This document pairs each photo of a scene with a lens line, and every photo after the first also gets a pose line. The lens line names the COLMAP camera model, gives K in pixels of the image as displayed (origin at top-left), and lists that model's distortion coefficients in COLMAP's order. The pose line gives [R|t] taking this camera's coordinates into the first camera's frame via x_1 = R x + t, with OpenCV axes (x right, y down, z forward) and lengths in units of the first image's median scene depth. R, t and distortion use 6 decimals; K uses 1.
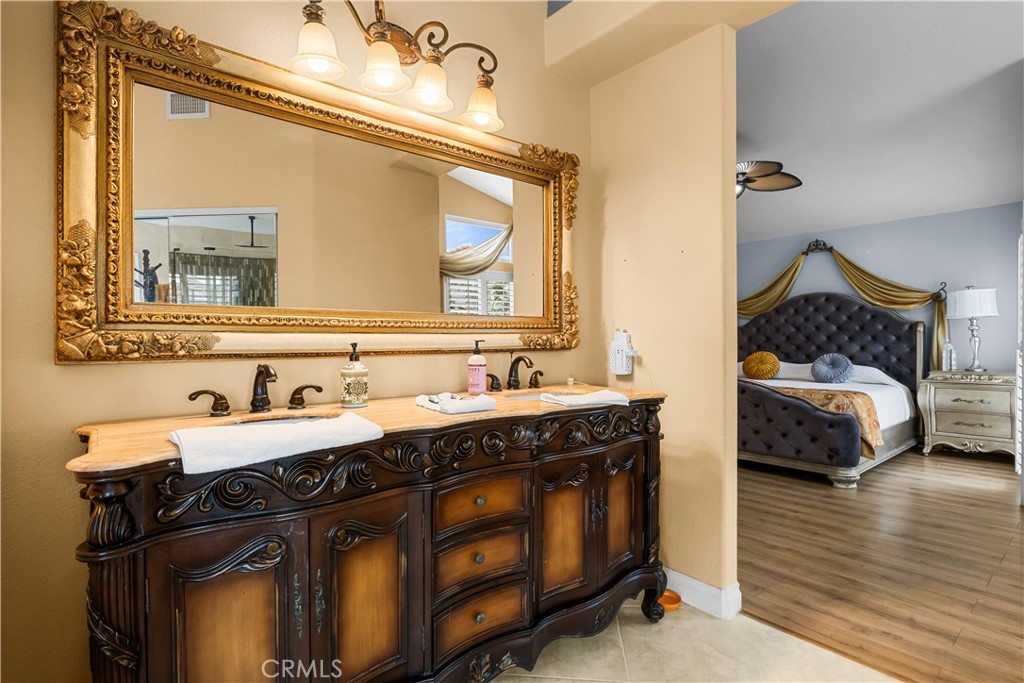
lens RADIAL K [[512.1, 0, 509.3], [0, 512.1, 346.0], [0, 0, 1]] dist [-0.006271, -0.001054]
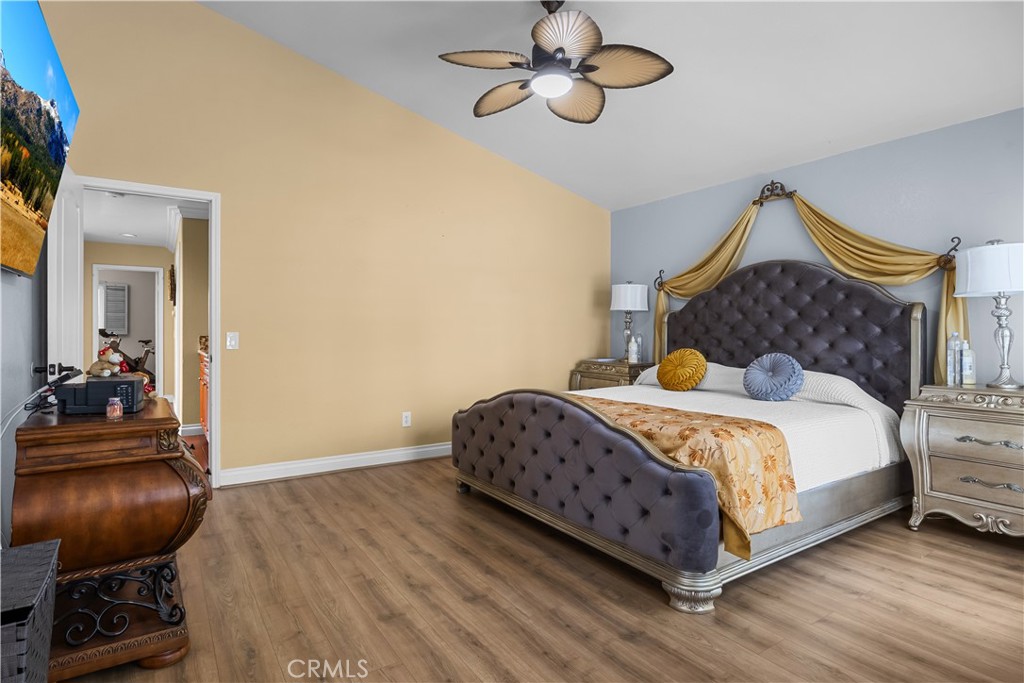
lens RADIAL K [[534.2, 0, 507.9], [0, 534.2, 333.5], [0, 0, 1]] dist [-0.004443, -0.001822]
pose [[0.993731, 0.007303, -0.111562, 0.385171], [-0.007928, 0.999955, -0.005156, -0.004089], [0.111520, 0.006008, 0.993744, 0.309472]]
